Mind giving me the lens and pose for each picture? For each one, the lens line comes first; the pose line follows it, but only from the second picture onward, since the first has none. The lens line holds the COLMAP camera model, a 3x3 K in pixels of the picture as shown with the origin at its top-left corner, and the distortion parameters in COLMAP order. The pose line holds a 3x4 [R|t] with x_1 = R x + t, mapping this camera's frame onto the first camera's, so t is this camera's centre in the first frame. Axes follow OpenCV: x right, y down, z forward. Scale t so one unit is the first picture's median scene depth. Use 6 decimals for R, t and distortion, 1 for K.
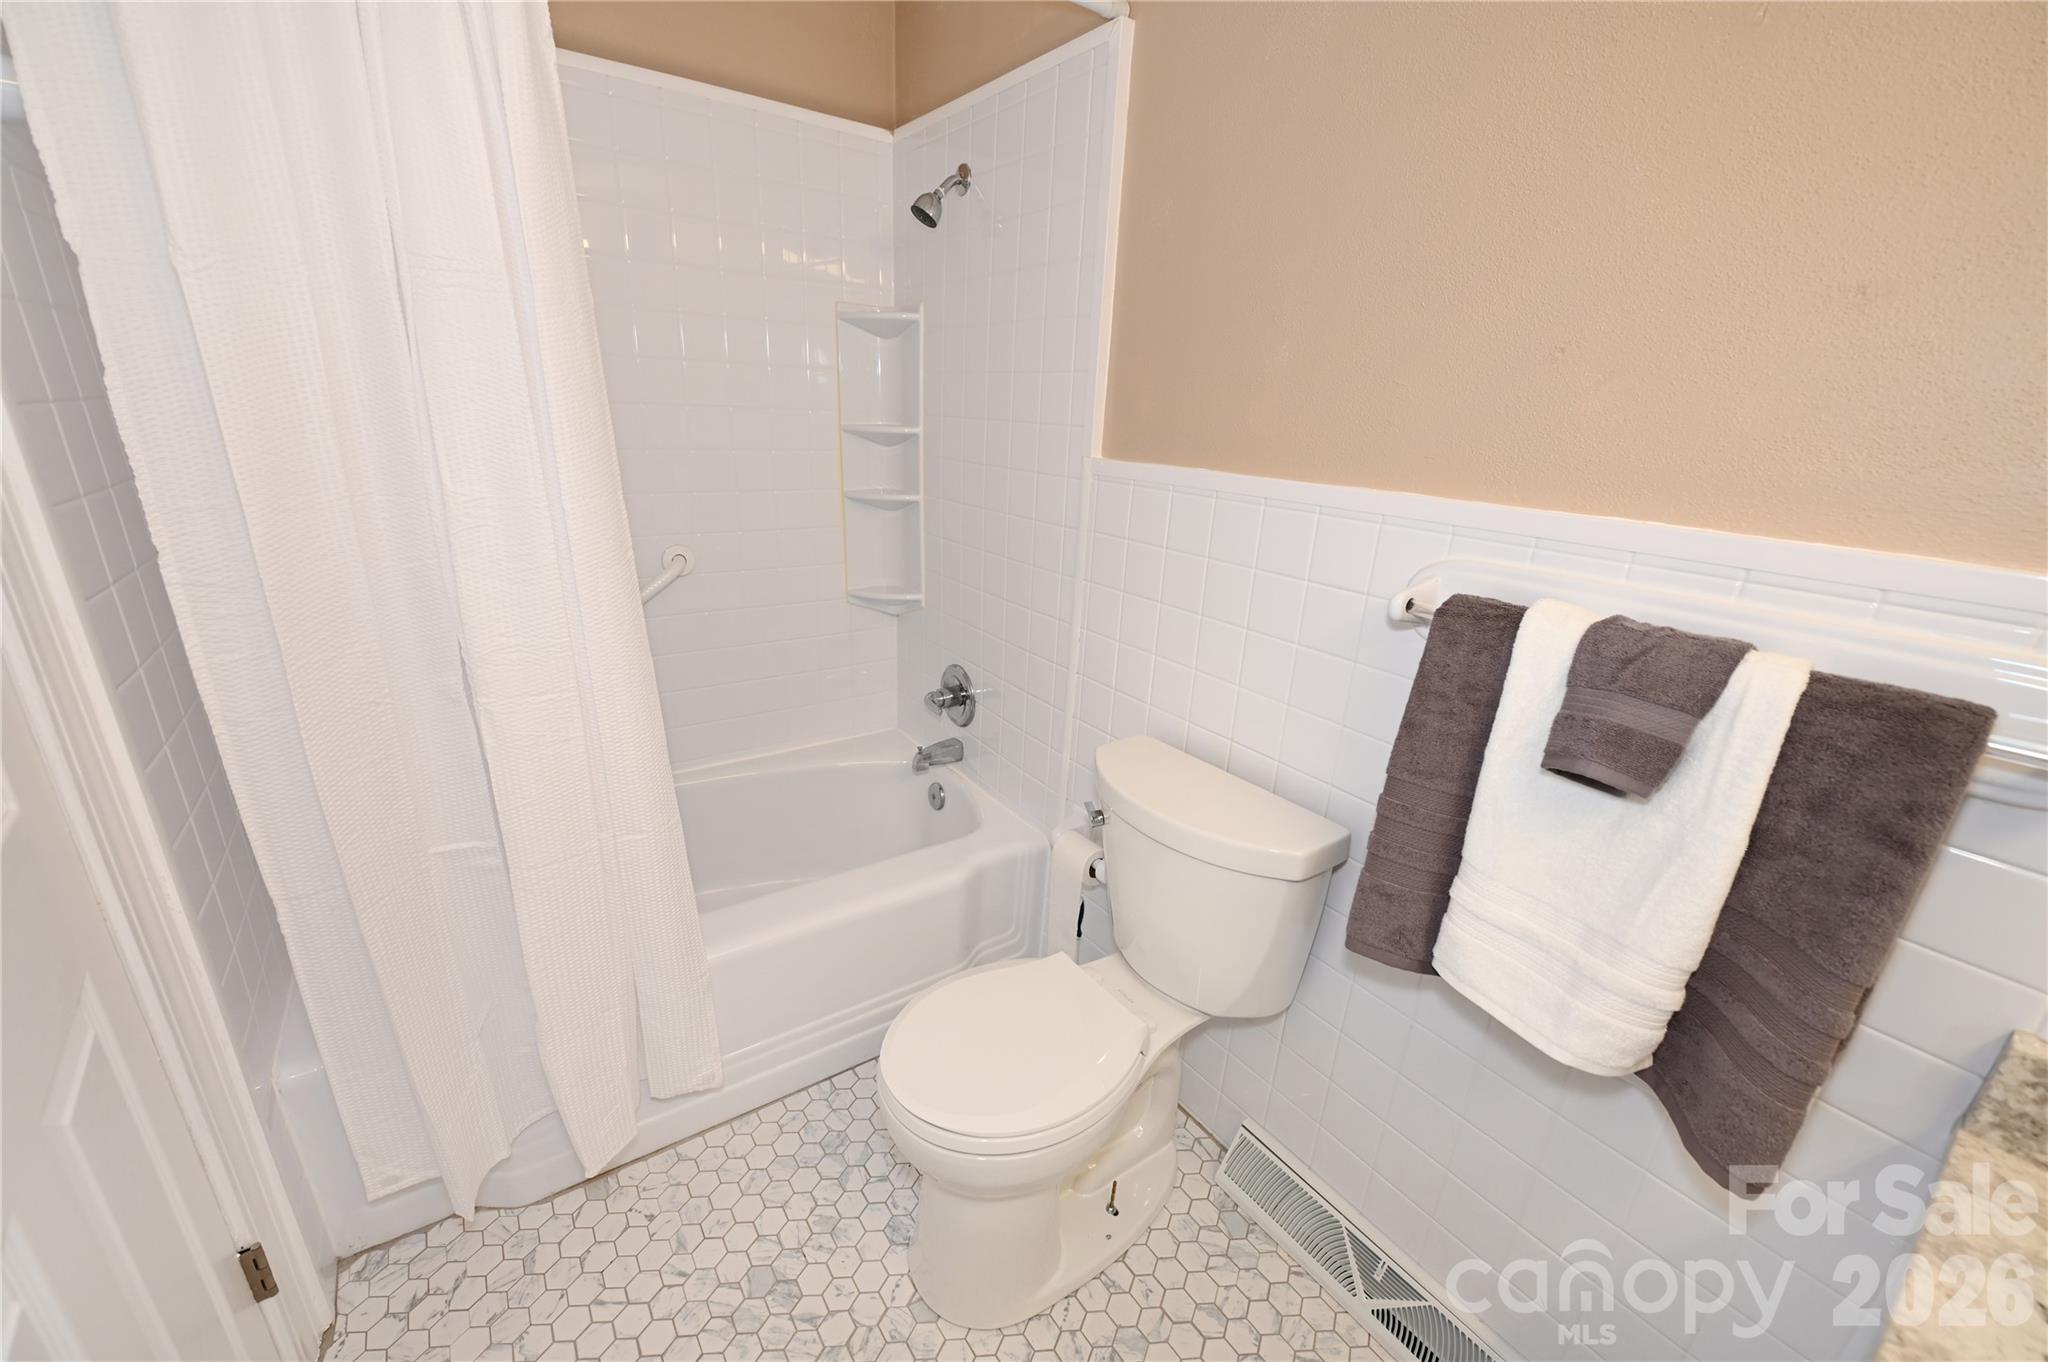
lens RADIAL K [[809.1, 0, 1020.3], [0, 809.1, 687.7], [0, 0, 1]] dist [-0.007705, -0.000765]
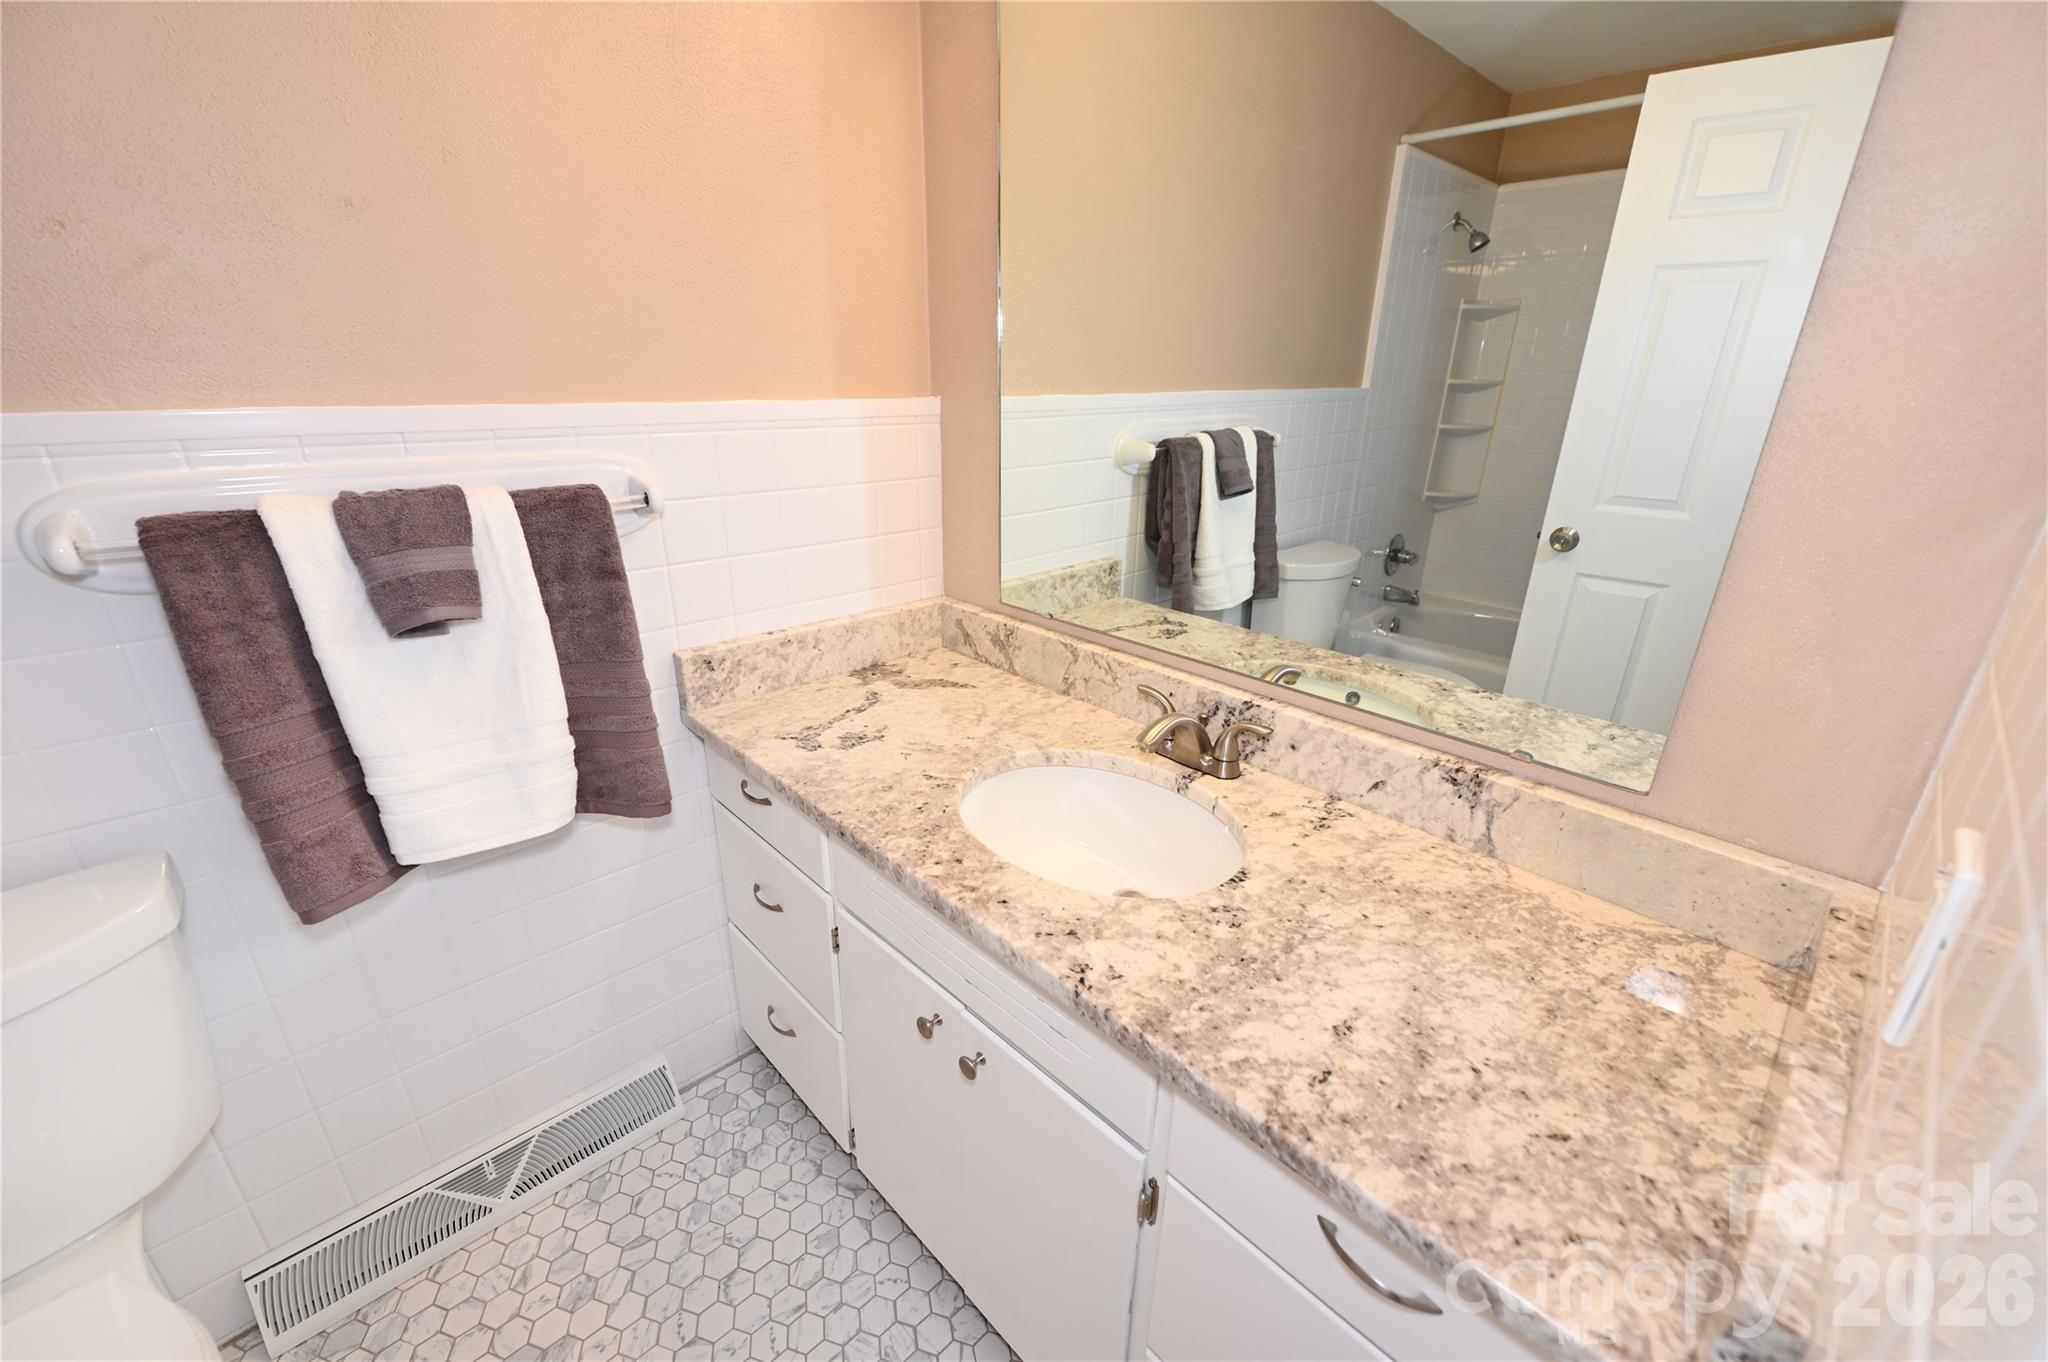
lens RADIAL K [[809.1, 0, 1020.3], [0, 809.1, 687.7], [0, 0, 1]] dist [-0.007705, -0.000765]
pose [[-0.152143, -0.390966, 0.907743, -0.454119], [0.310419, 0.853059, 0.419442, -0.031422], [-0.938346, 0.345596, -0.008424, 0.201567]]
